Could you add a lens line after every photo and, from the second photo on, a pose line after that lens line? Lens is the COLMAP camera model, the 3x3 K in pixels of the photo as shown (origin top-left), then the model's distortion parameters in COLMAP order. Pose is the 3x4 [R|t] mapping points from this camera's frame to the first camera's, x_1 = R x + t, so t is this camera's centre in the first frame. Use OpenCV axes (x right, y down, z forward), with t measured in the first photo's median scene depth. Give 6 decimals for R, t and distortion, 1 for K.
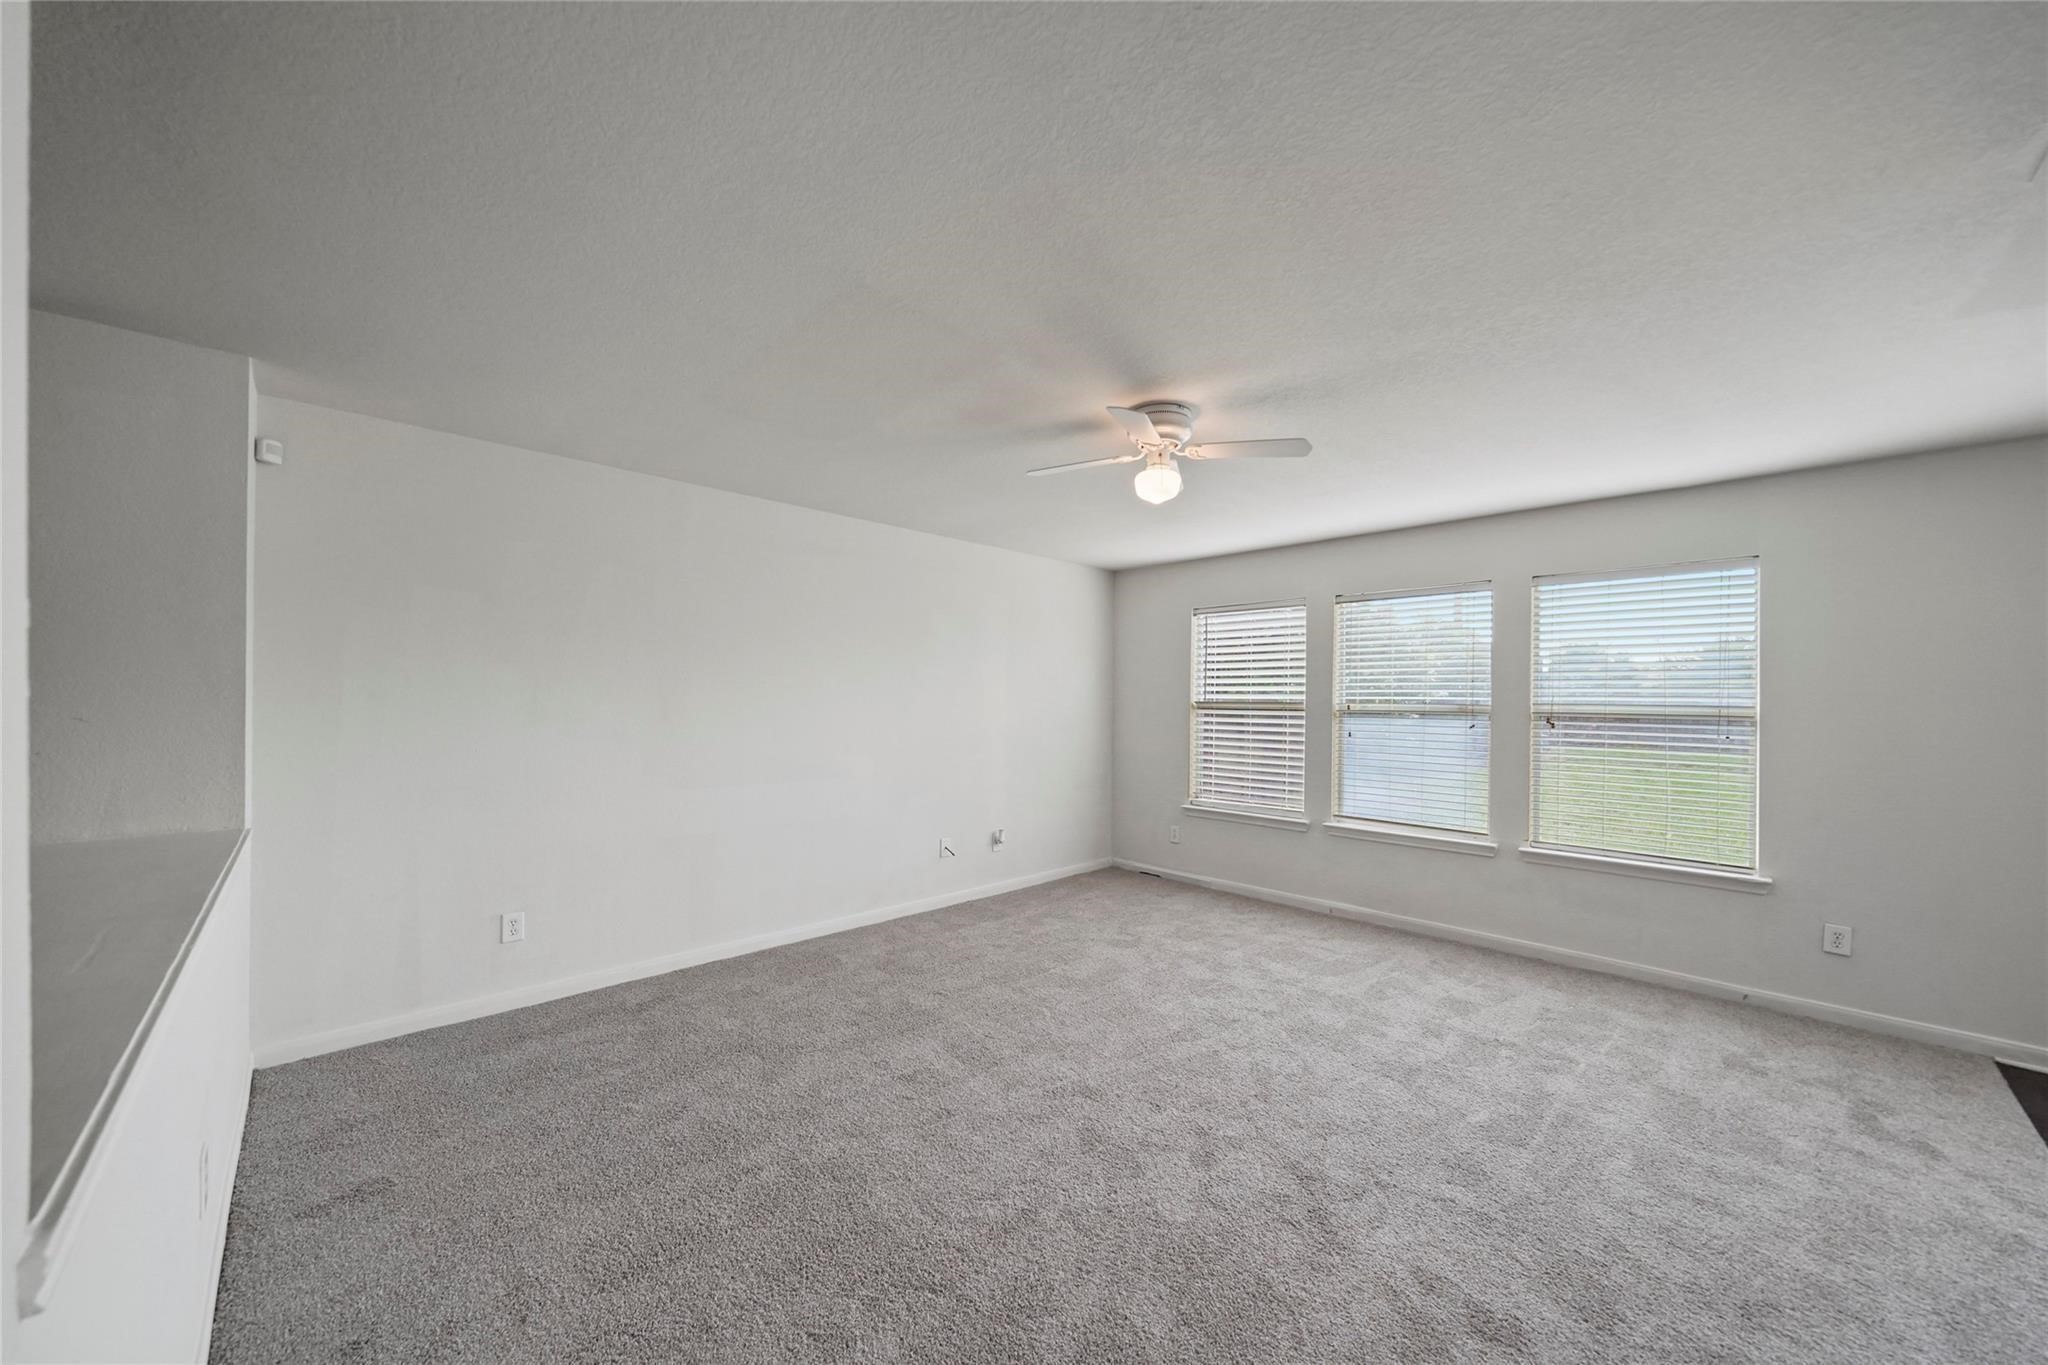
lens RADIAL K [[741.6, 0, 1038.9], [0, 741.6, 699.2], [0, 0, 1]] dist [0.000558, 0.000159]
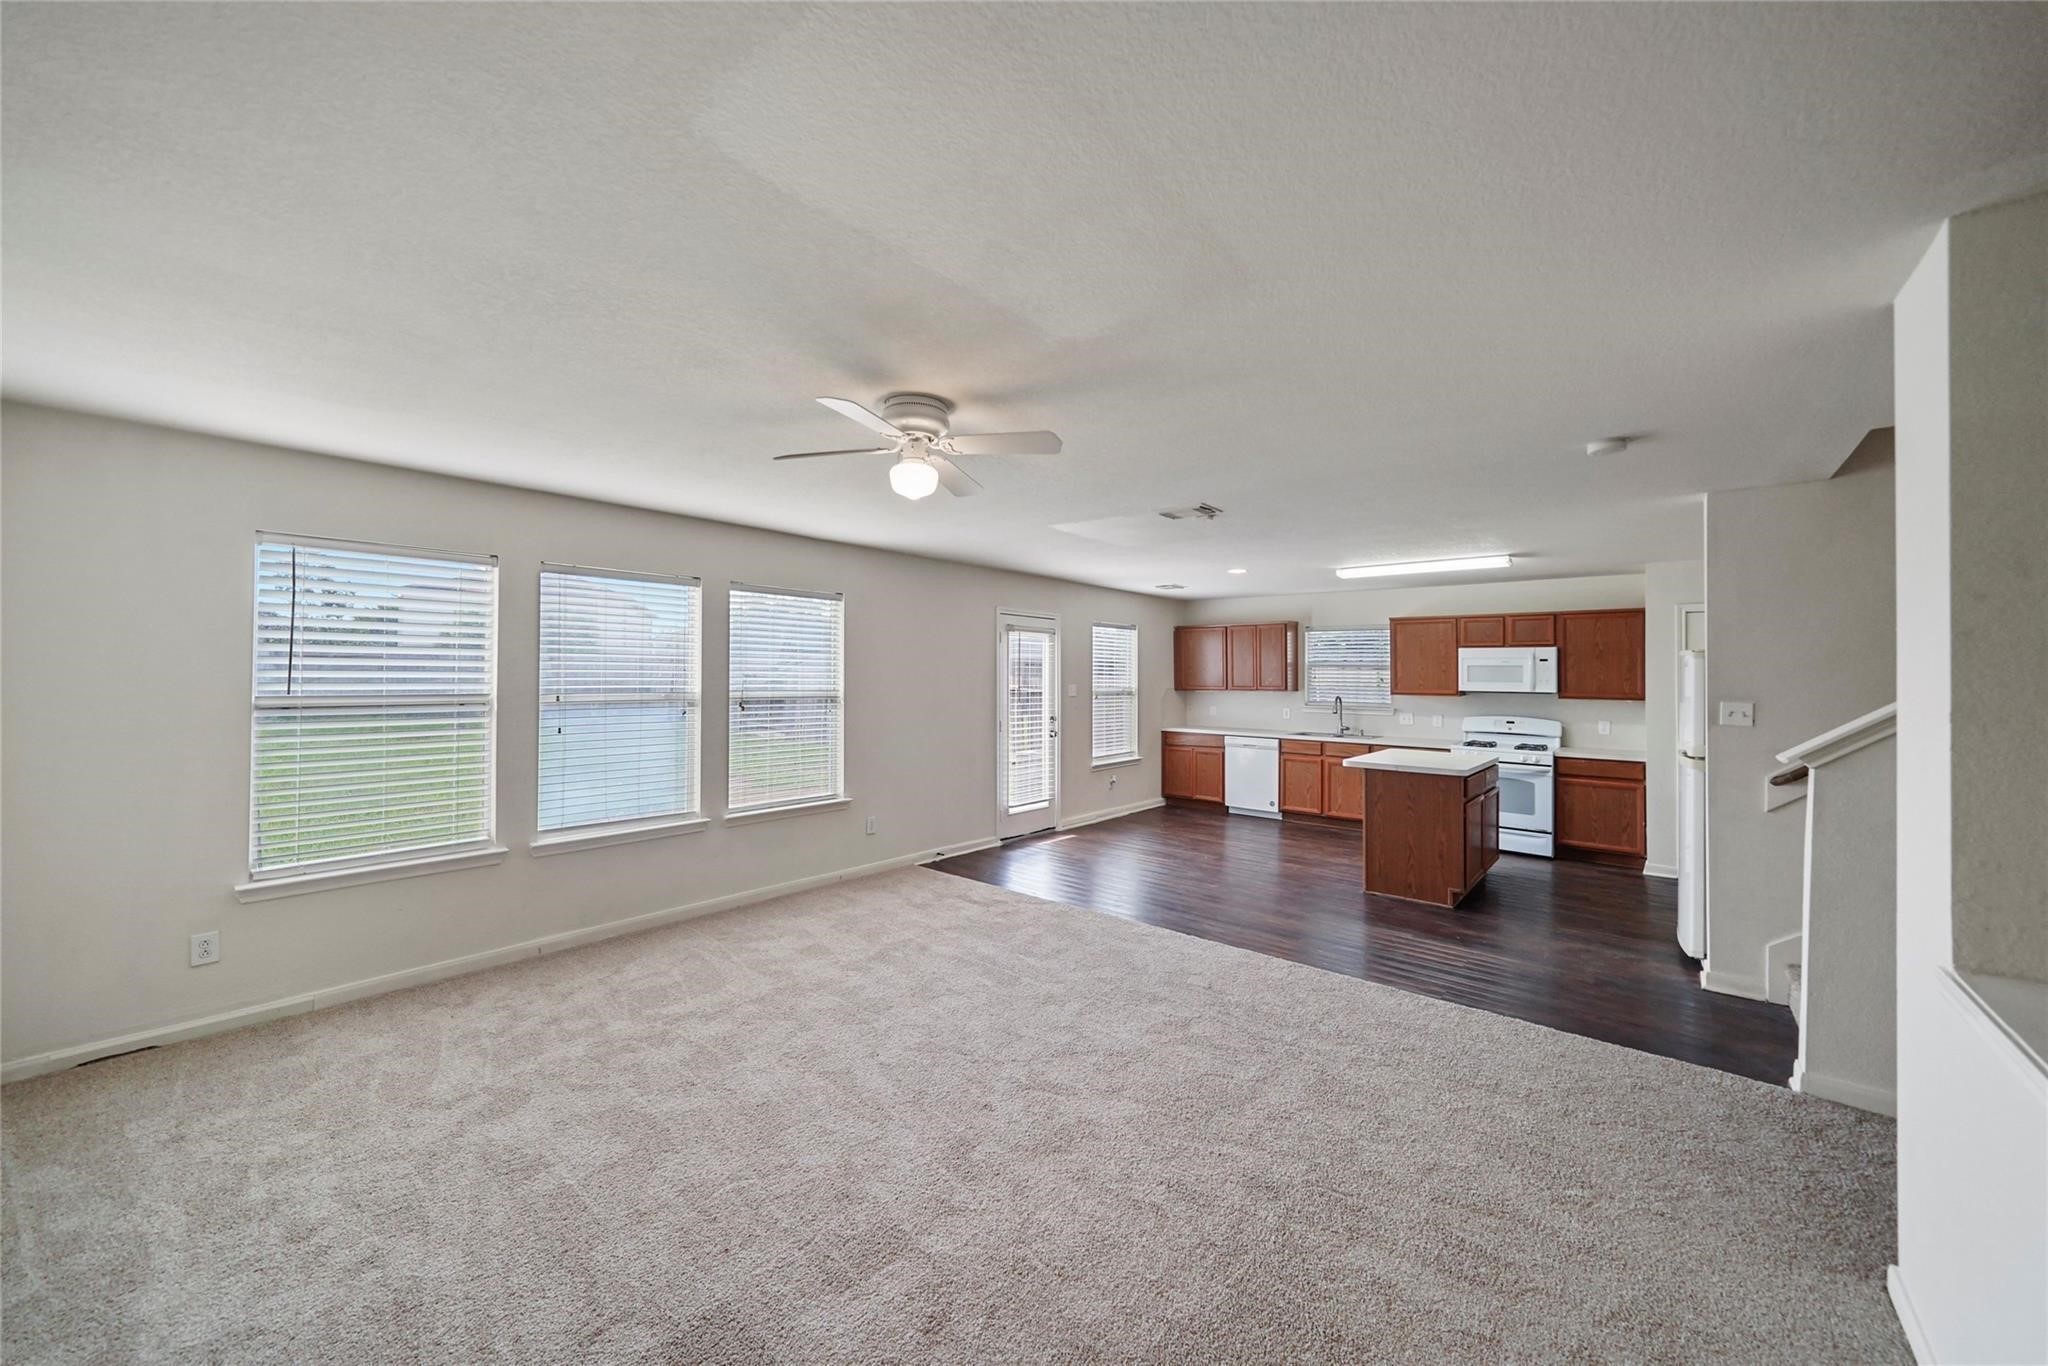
lens RADIAL K [[747.1, 0, 1018.4], [0, 747.1, 669.7], [0, 0, 1]] dist [0.000357, 0.000070]
pose [[-0.077092, -0.004118, 0.997015, -0.586319], [-0.014923, 0.999884, 0.002976, -0.040815], [-0.996912, -0.014649, -0.077144, 0.697266]]
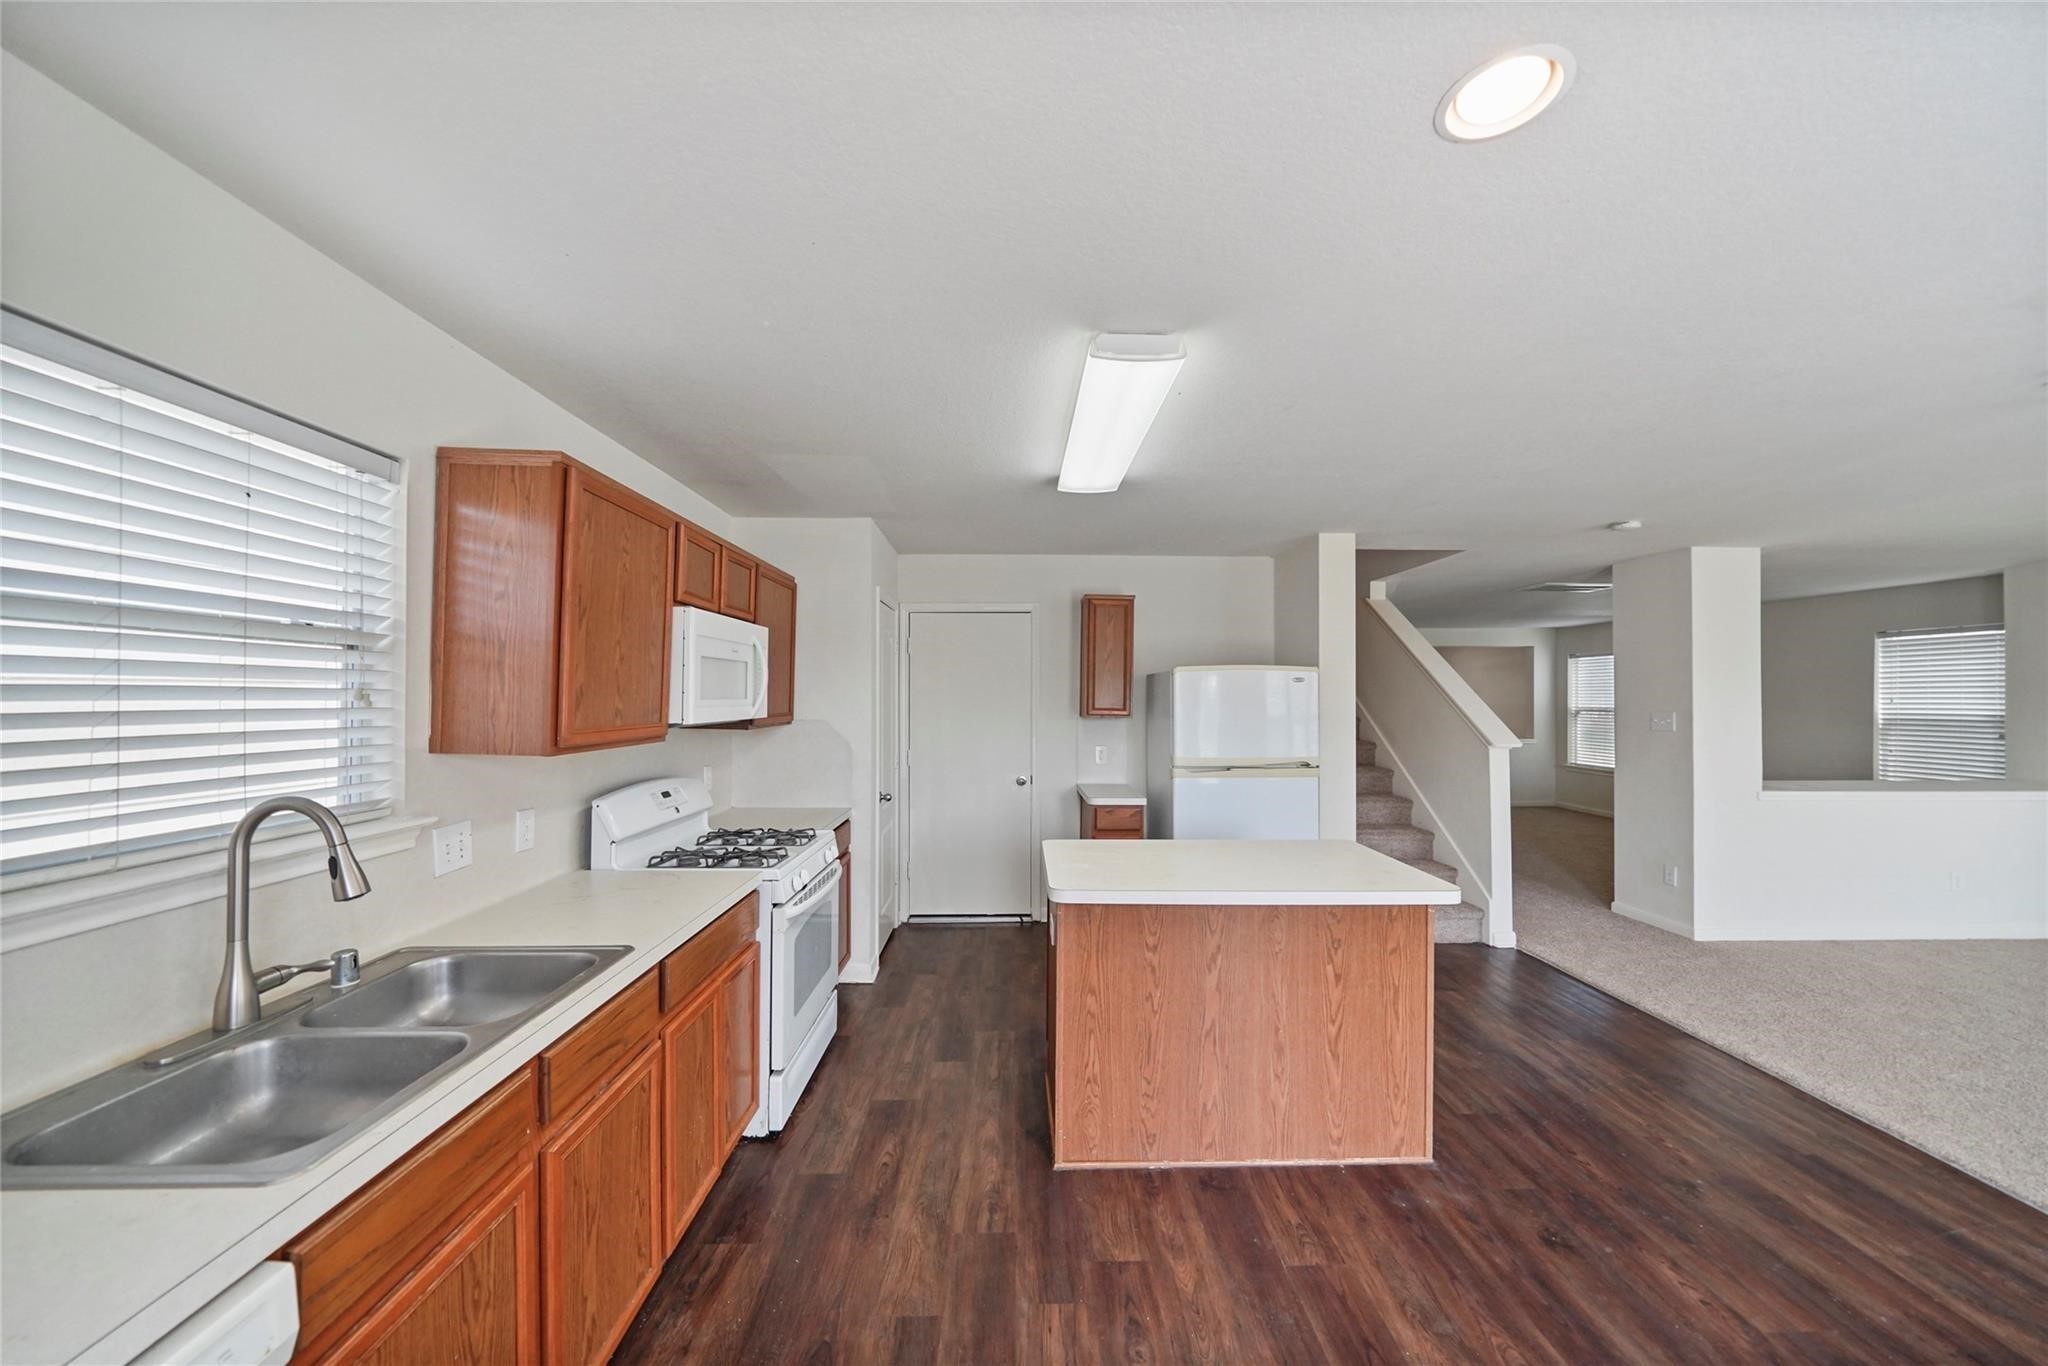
lens RADIAL K [[722.9, 0, 1026.6], [0, 722.9, 692.4], [0, 0, 1]] dist [-0.002137, 0.000210]
pose [[-0.691482, -0.018788, -0.722149, 1.498719], [-0.010301, 0.999817, -0.016149, -0.022033], [0.722320, -0.003728, -0.691549, 0.107524]]
